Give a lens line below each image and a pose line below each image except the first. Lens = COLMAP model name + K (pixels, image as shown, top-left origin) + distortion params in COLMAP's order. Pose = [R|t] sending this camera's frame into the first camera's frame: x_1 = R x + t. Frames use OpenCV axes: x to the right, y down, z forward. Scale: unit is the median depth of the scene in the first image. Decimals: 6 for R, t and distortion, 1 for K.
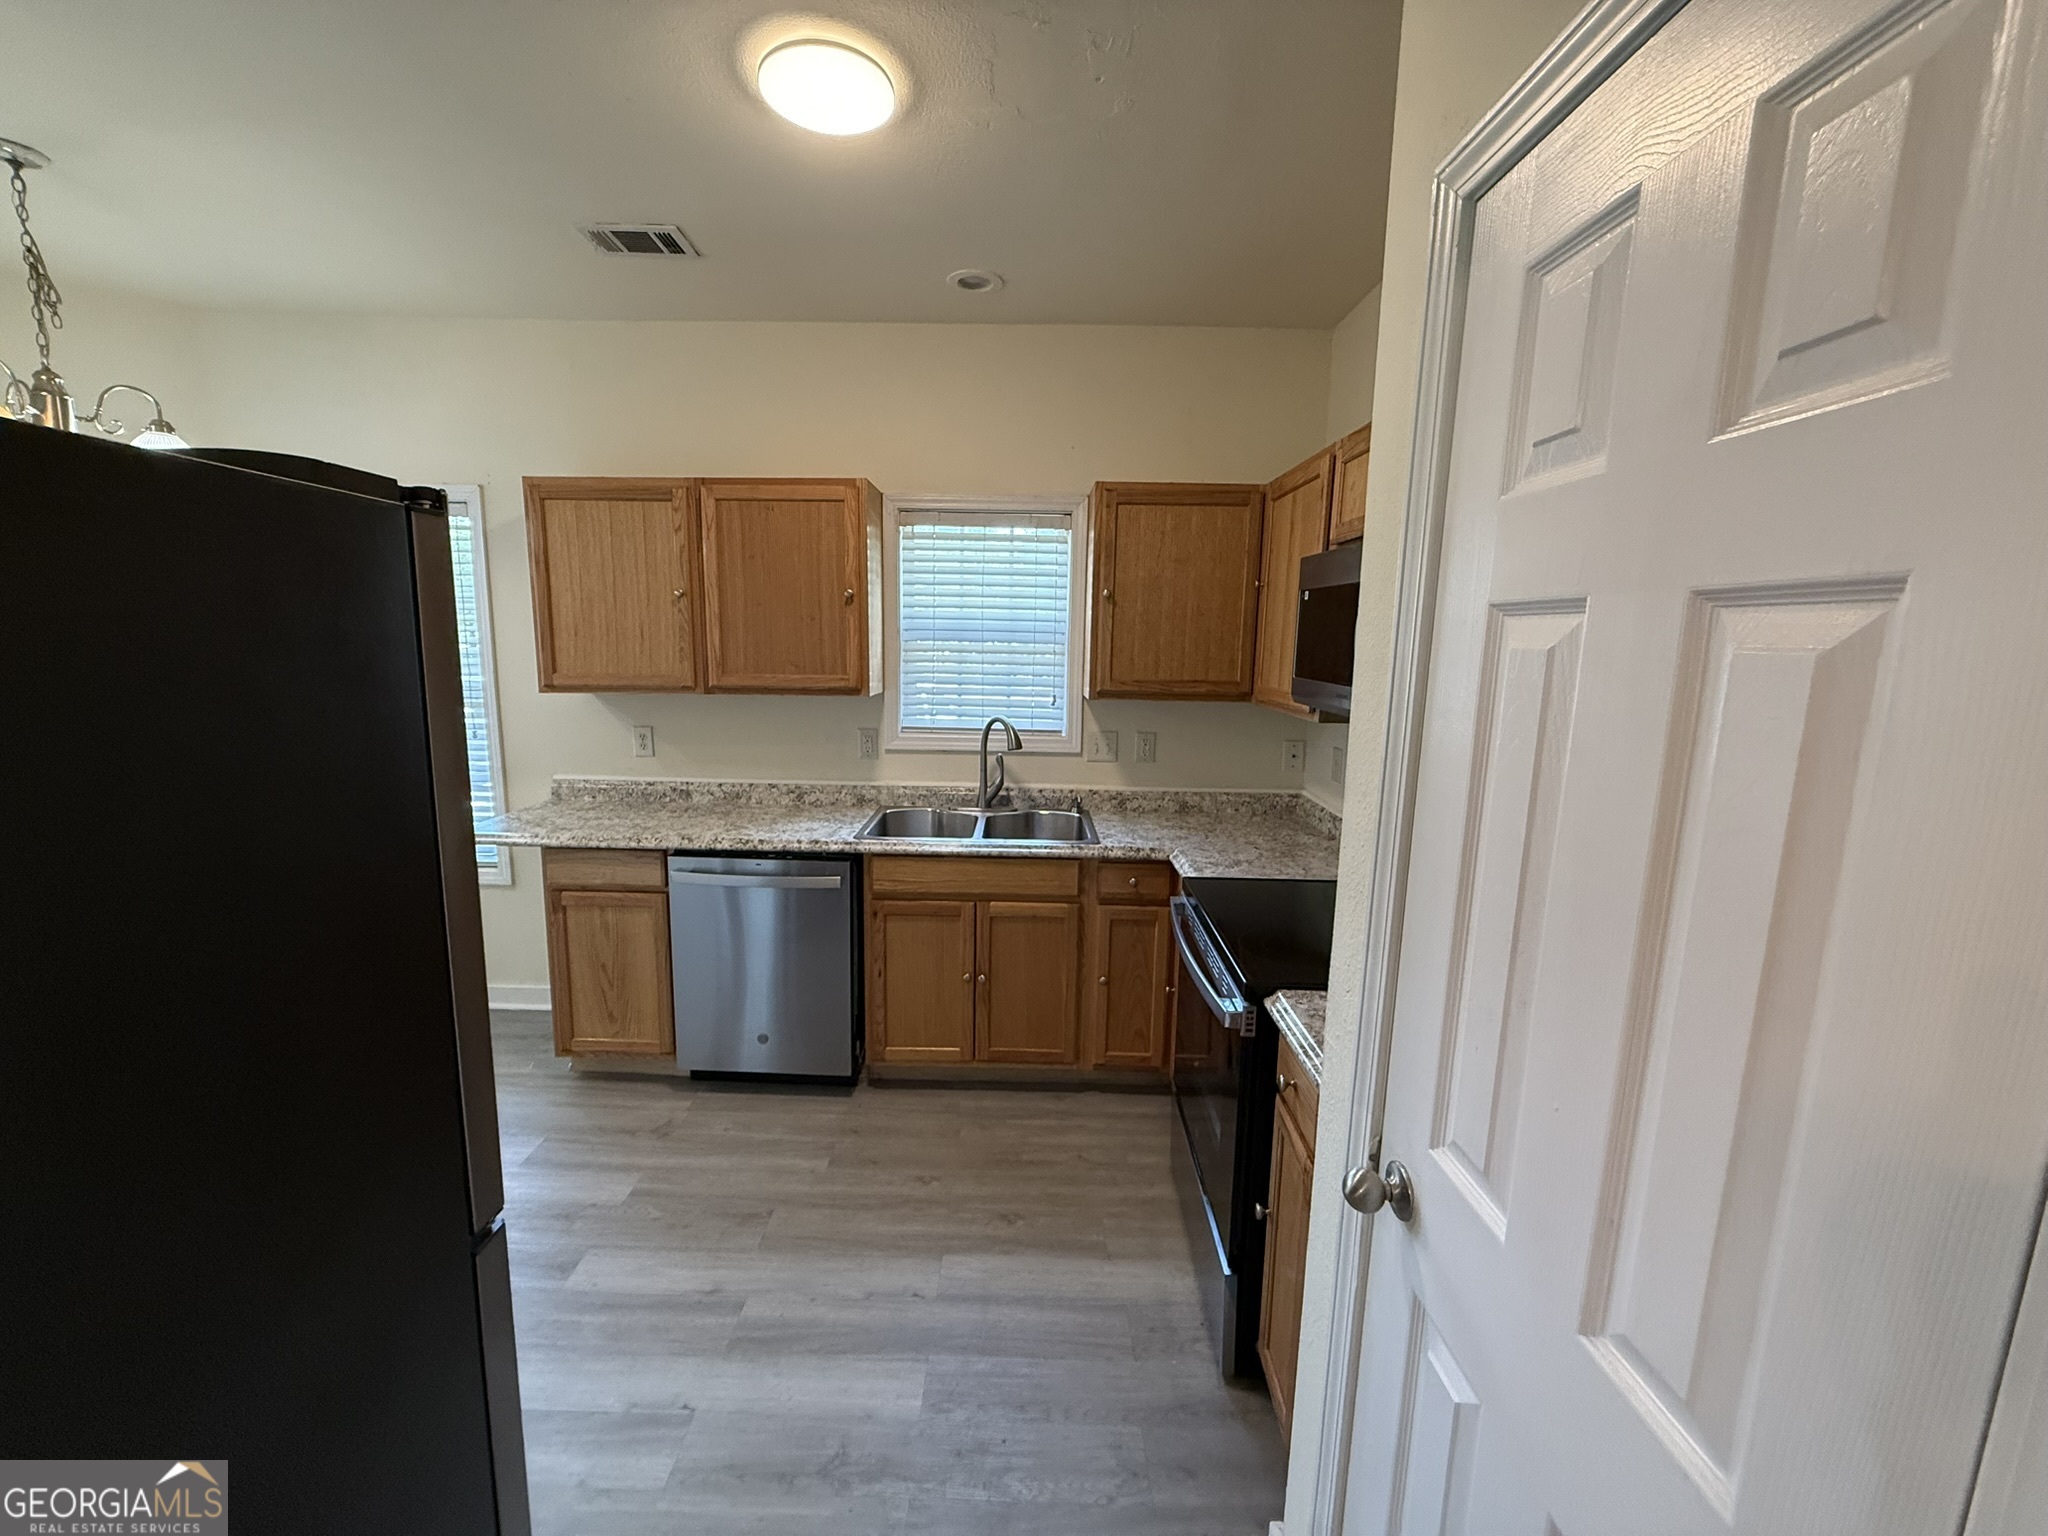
lens RADIAL K [[813.1, 0, 1018.1], [0, 813.1, 767.5], [0, 0, 1]] dist [0.000279, -0.000200]
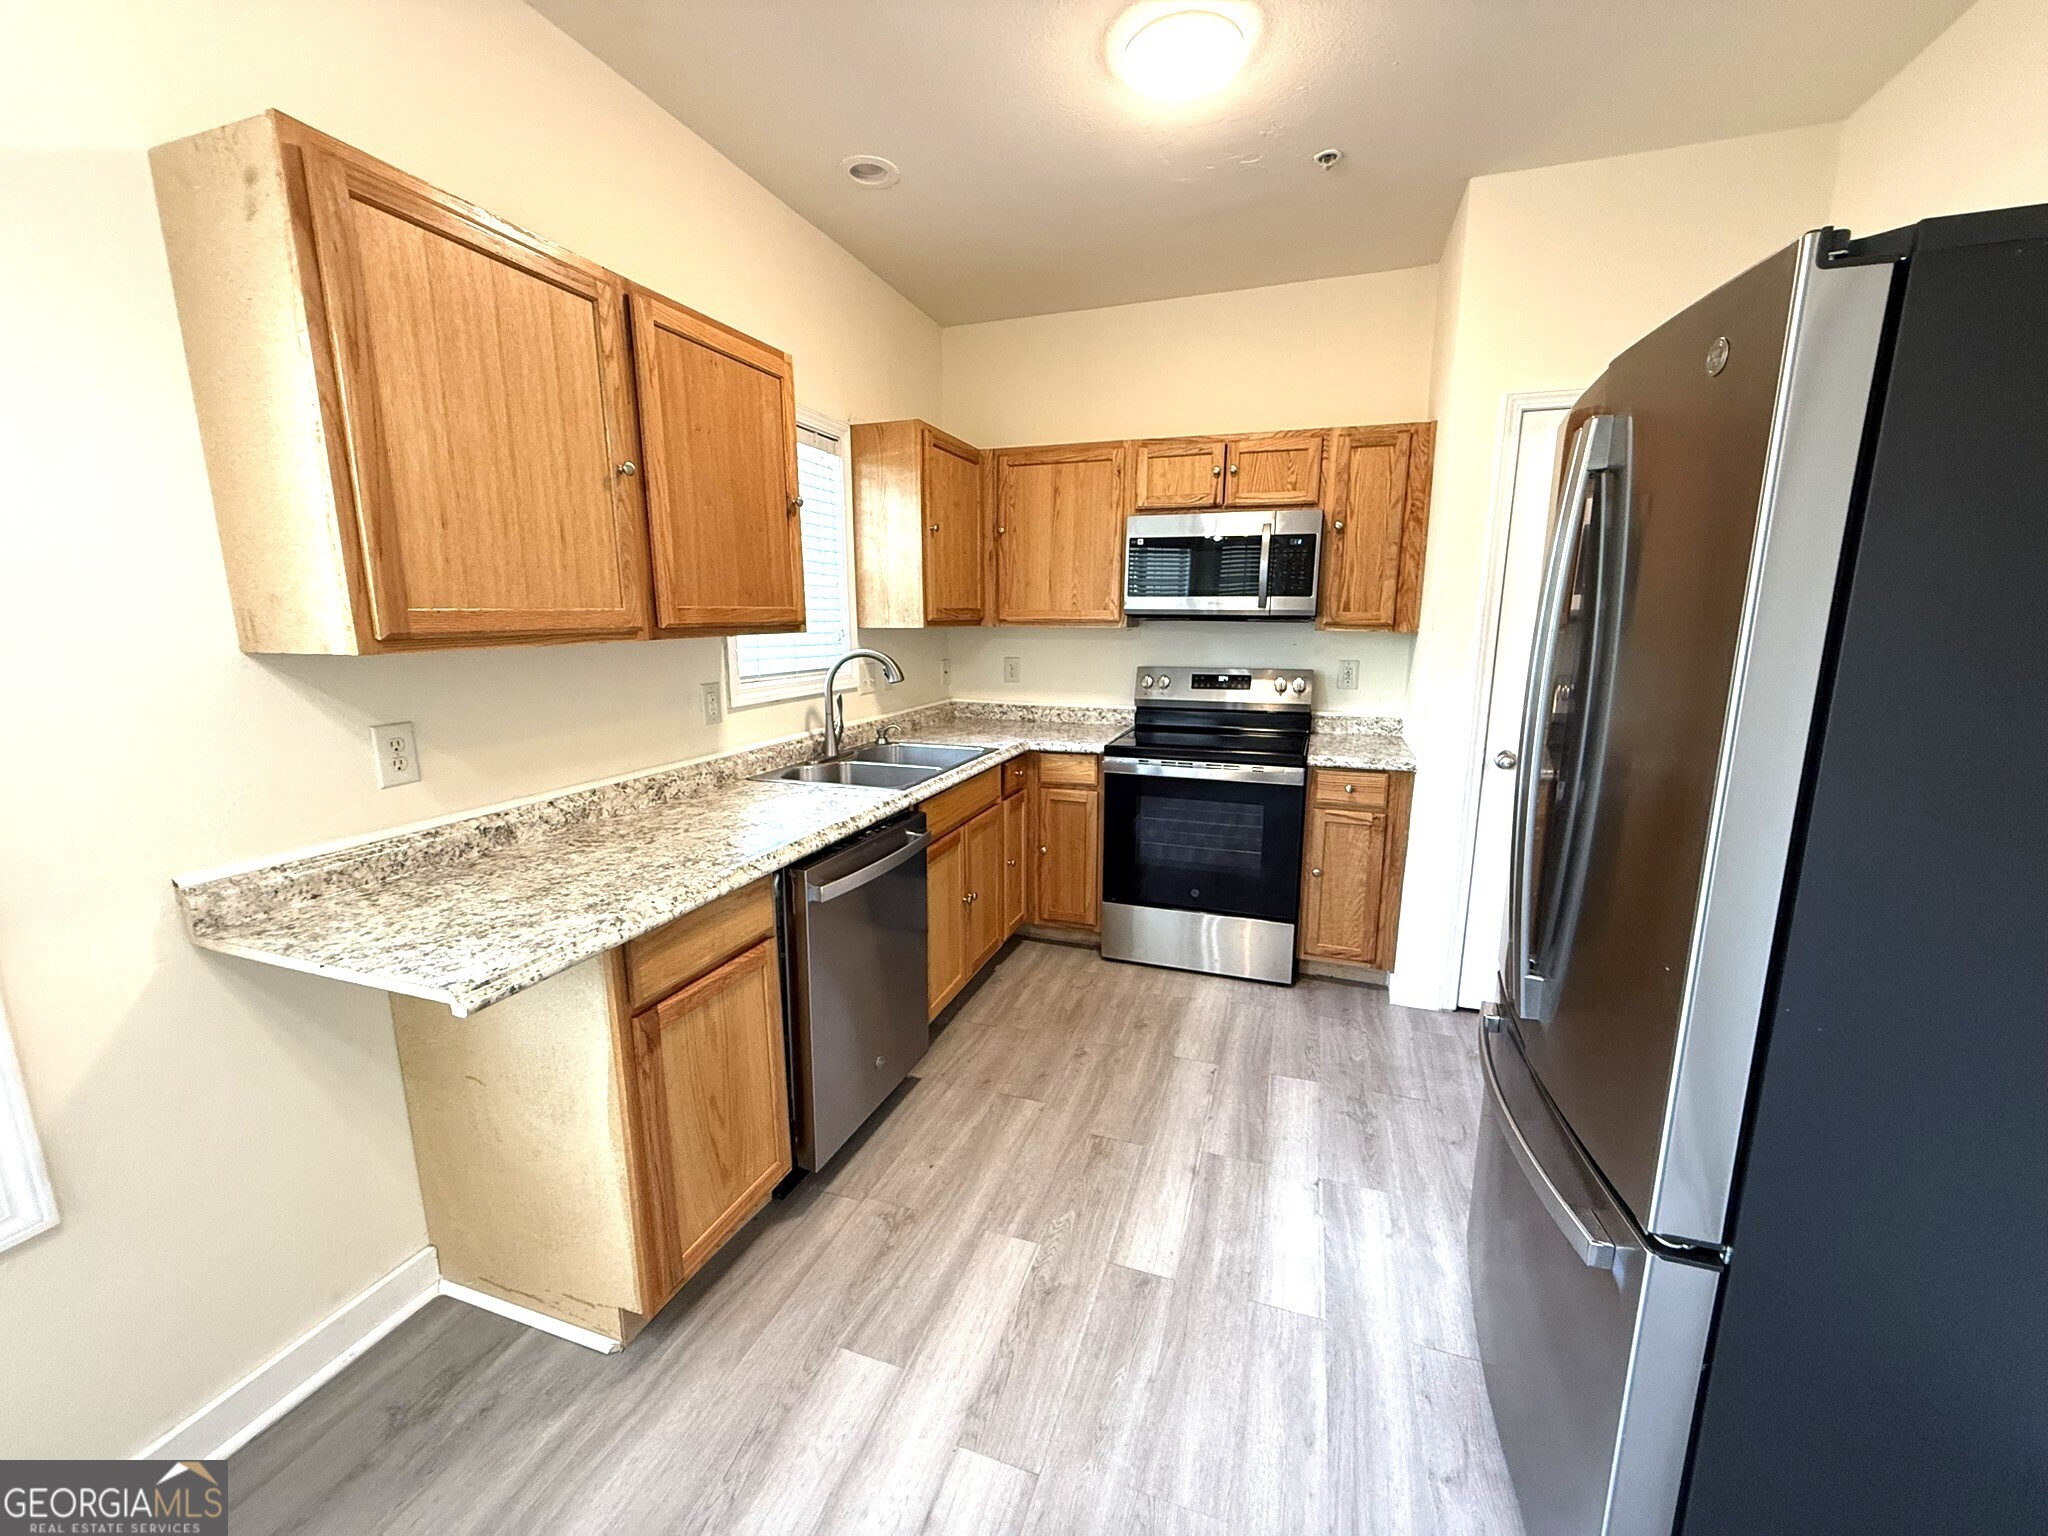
lens RADIAL K [[813.1, 0, 1018.1], [0, 813.1, 767.5], [0, 0, 1]] dist [0.000279, -0.000200]
pose [[0.323614, -0.192497, 0.926401, -0.920047], [0.153823, 0.976765, 0.149228, -0.046076], [-0.933602, 0.094210, 0.345705, 0.549761]]
